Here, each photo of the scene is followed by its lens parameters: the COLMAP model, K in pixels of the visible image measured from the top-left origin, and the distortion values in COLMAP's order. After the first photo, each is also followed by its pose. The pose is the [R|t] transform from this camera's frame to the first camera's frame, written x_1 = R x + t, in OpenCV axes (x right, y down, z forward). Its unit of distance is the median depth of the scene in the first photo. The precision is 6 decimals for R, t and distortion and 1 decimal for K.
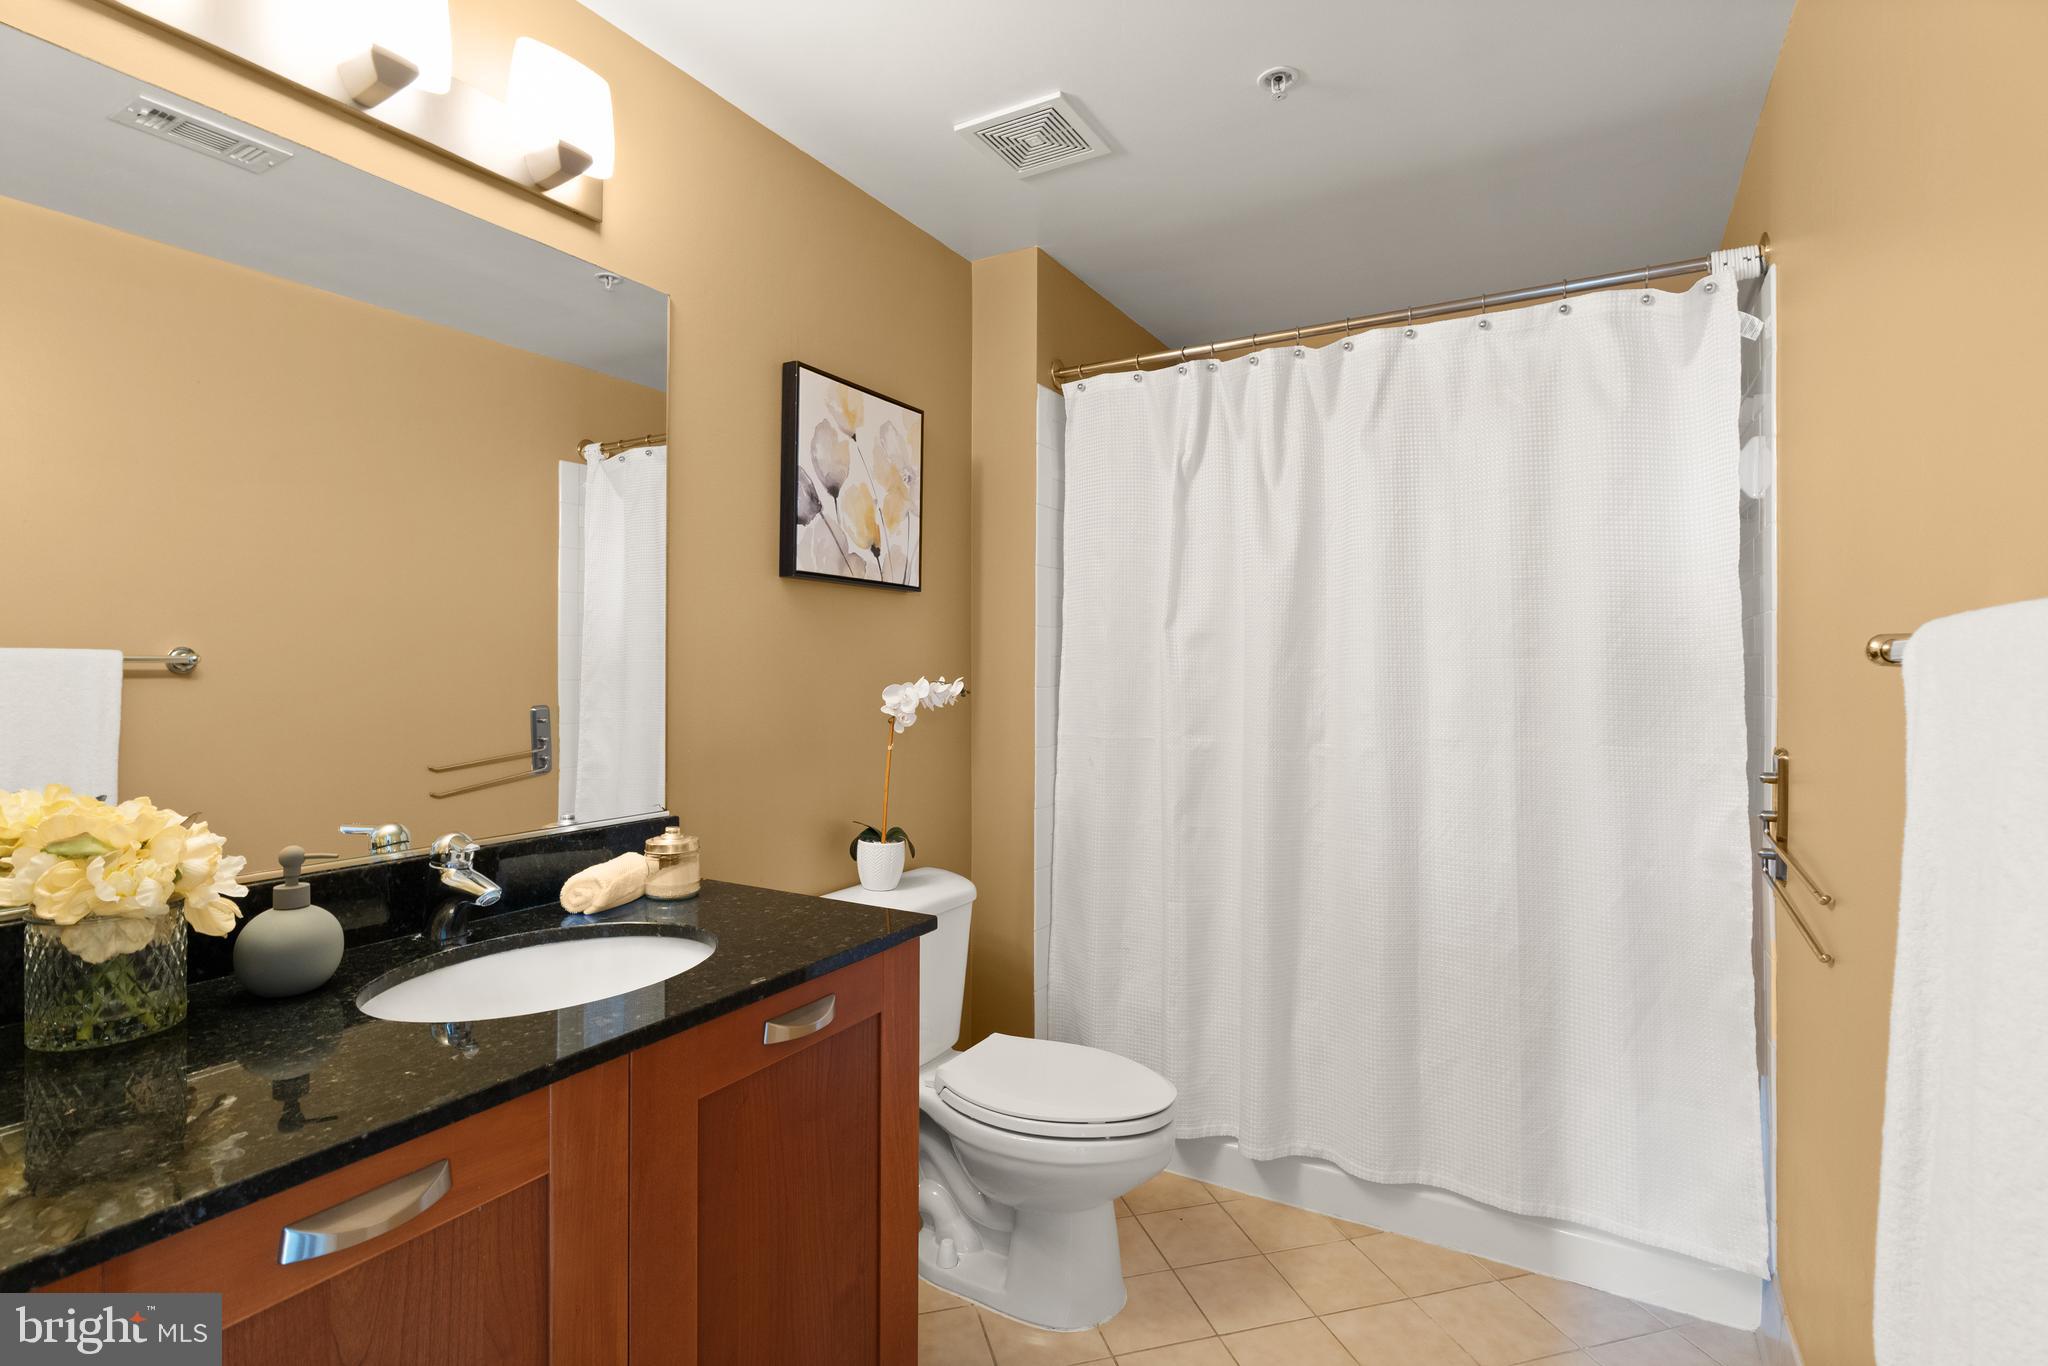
lens RADIAL K [[969.0, 0, 1019.5], [0, 969.0, 673.1], [0, 0, 1]] dist [-0.046791, -0.000094]
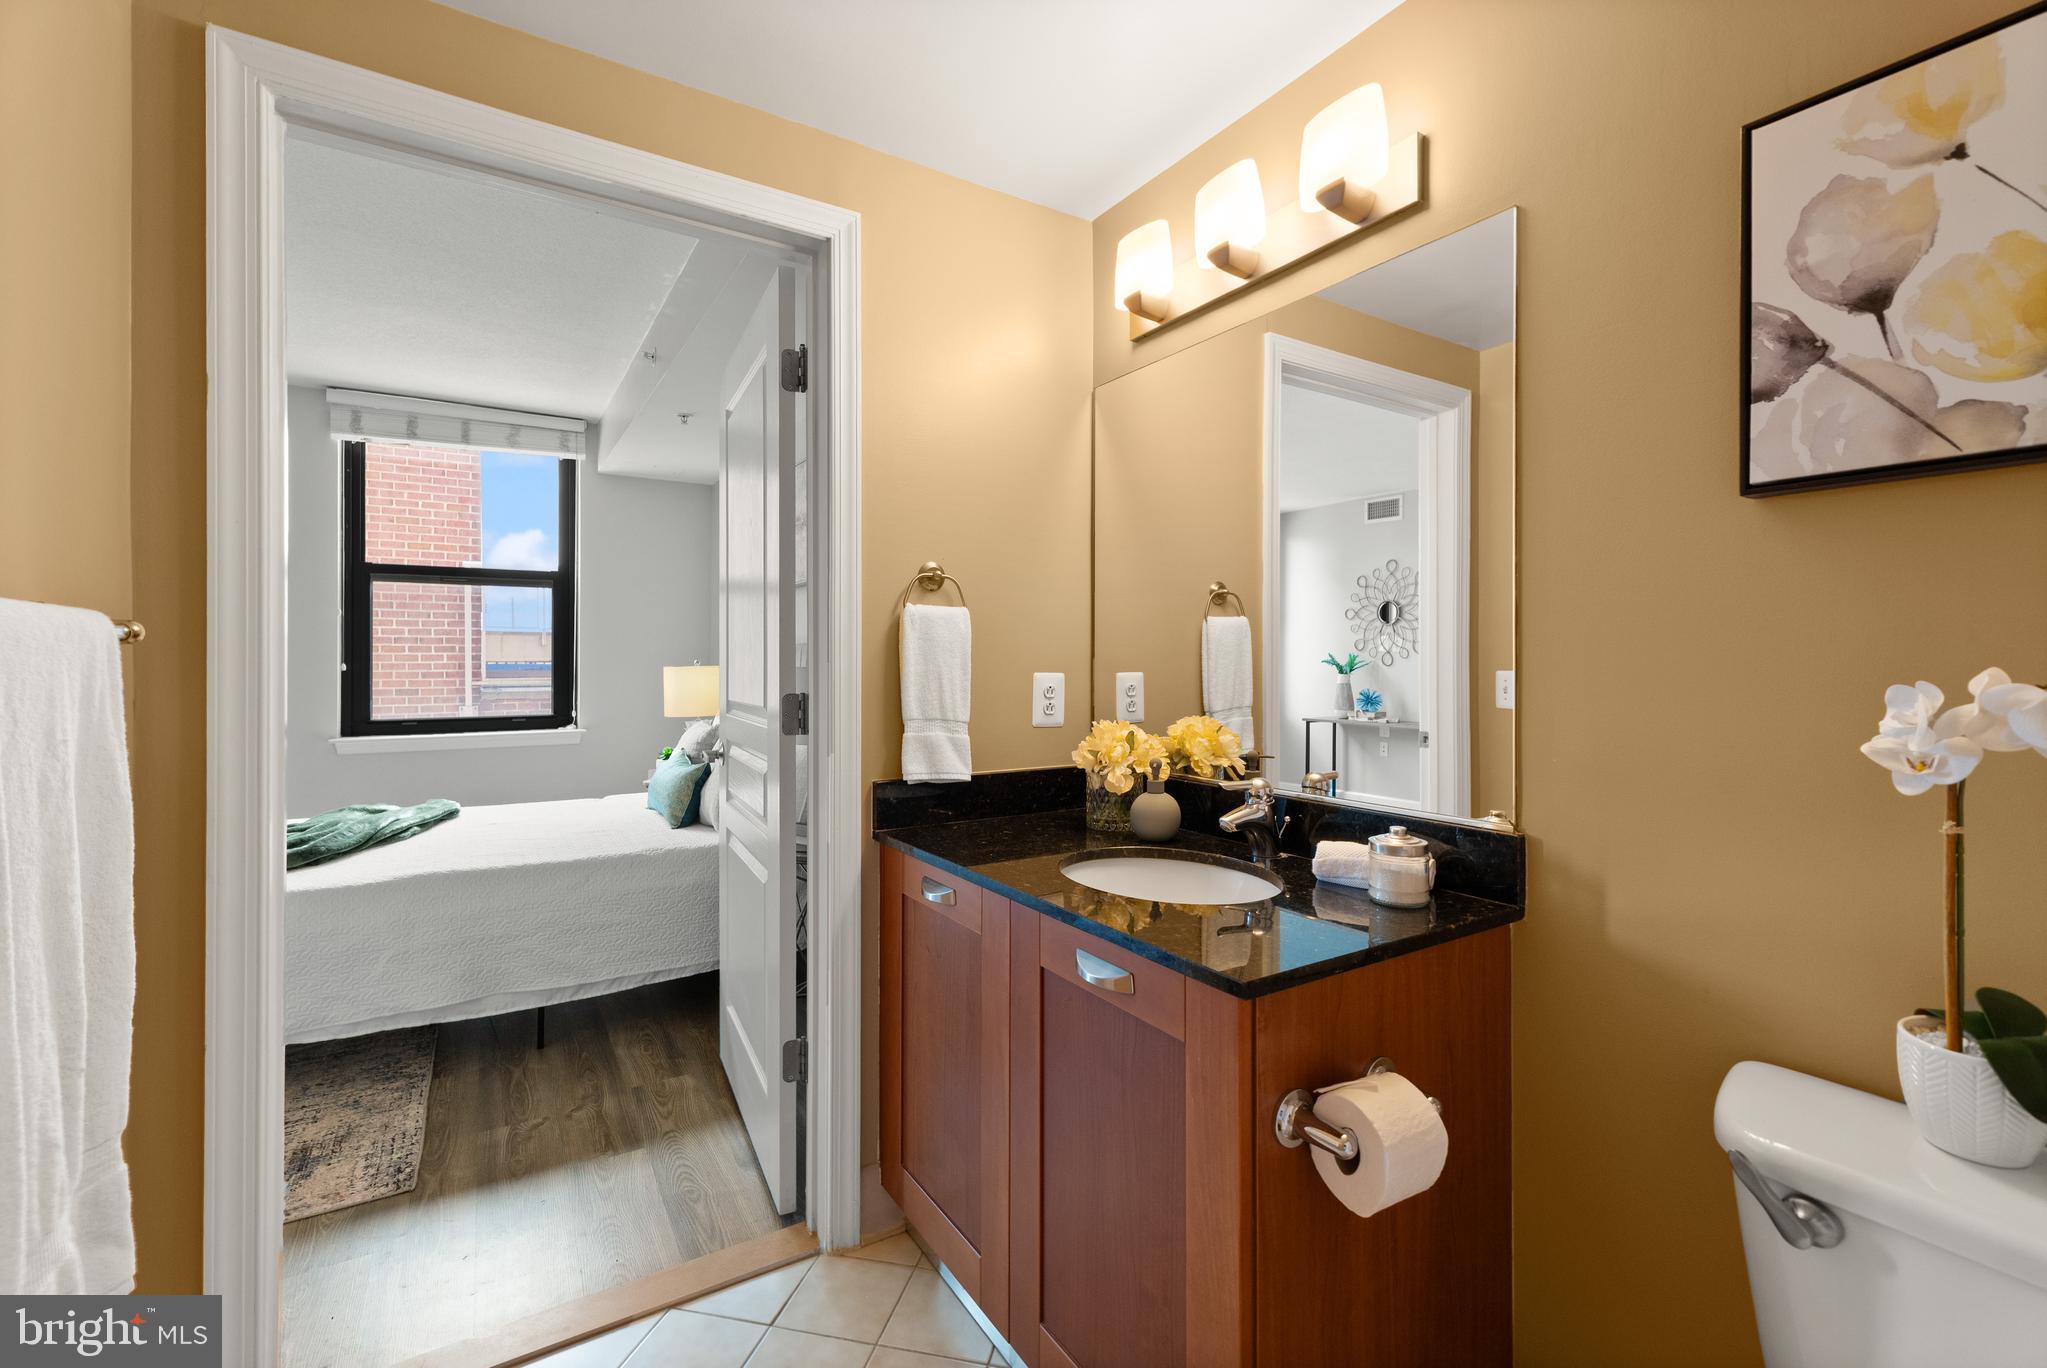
lens RADIAL K [[892.6, 0, 1029.5], [0, 892.6, 650.4], [0, 0, 1]] dist [0.003518, 0.000292]
pose [[-0.461115, -0.011759, -0.887262, 0.437510], [0.000214, 0.999911, -0.013364, 0.001421], [0.887340, -0.006352, -0.461072, 0.840441]]
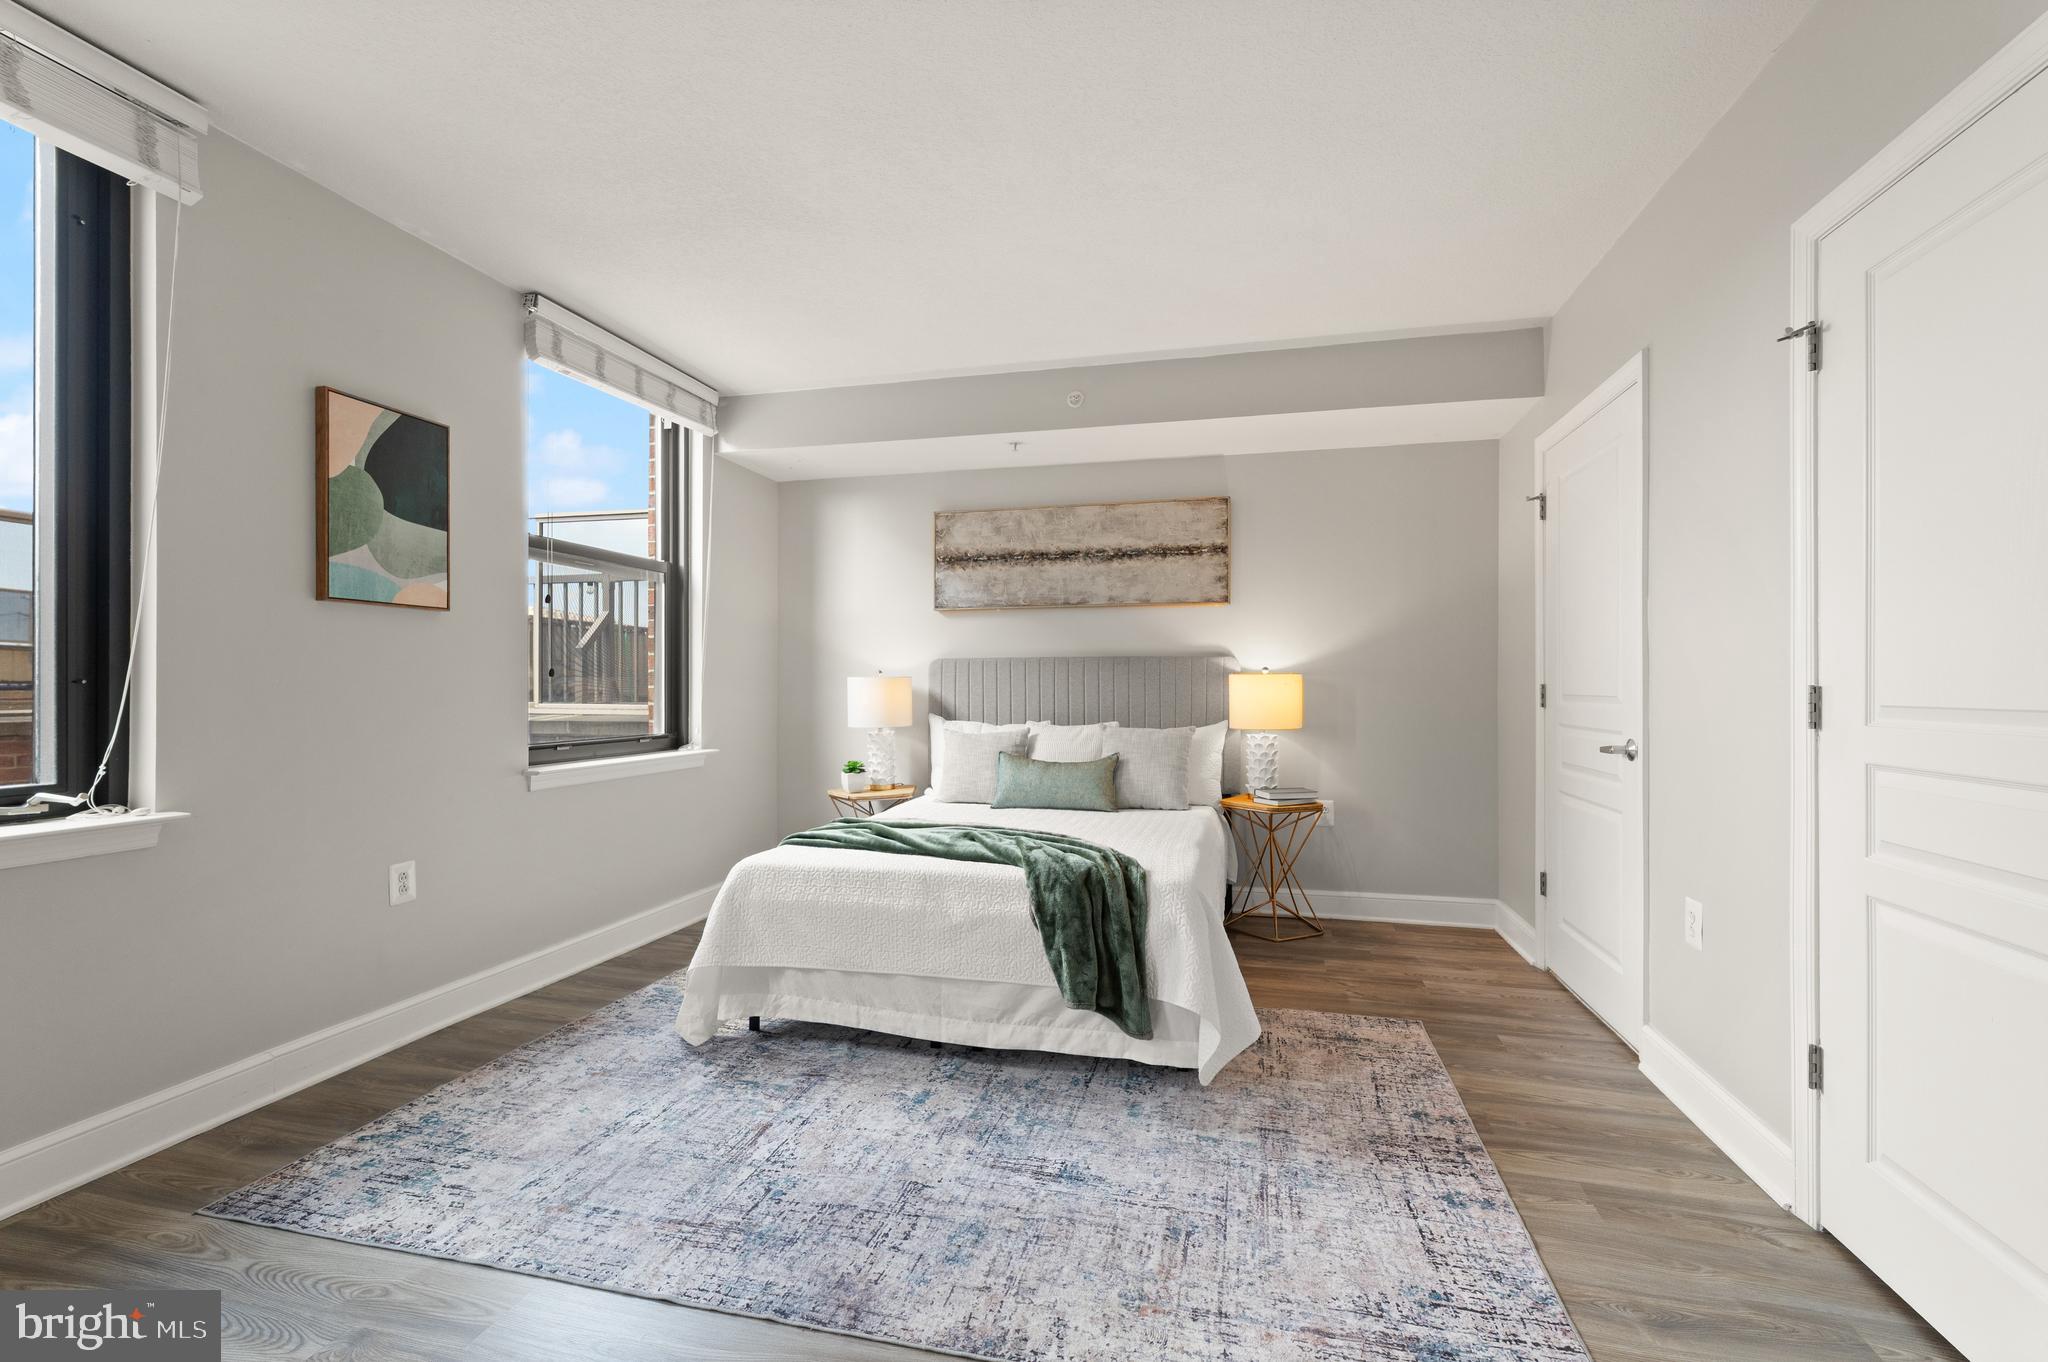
lens RADIAL K [[892.2, 0, 1027.7], [0, 892.2, 687.1], [0, 0, 1]] dist [0.004394, 0.000304]
pose [[0.292310, -0.000982, -0.956323, 1.100737], [0.000168, 1.000000, -0.000975, 0.042240], [0.956324, 0.000124, 0.292310, -1.363066]]
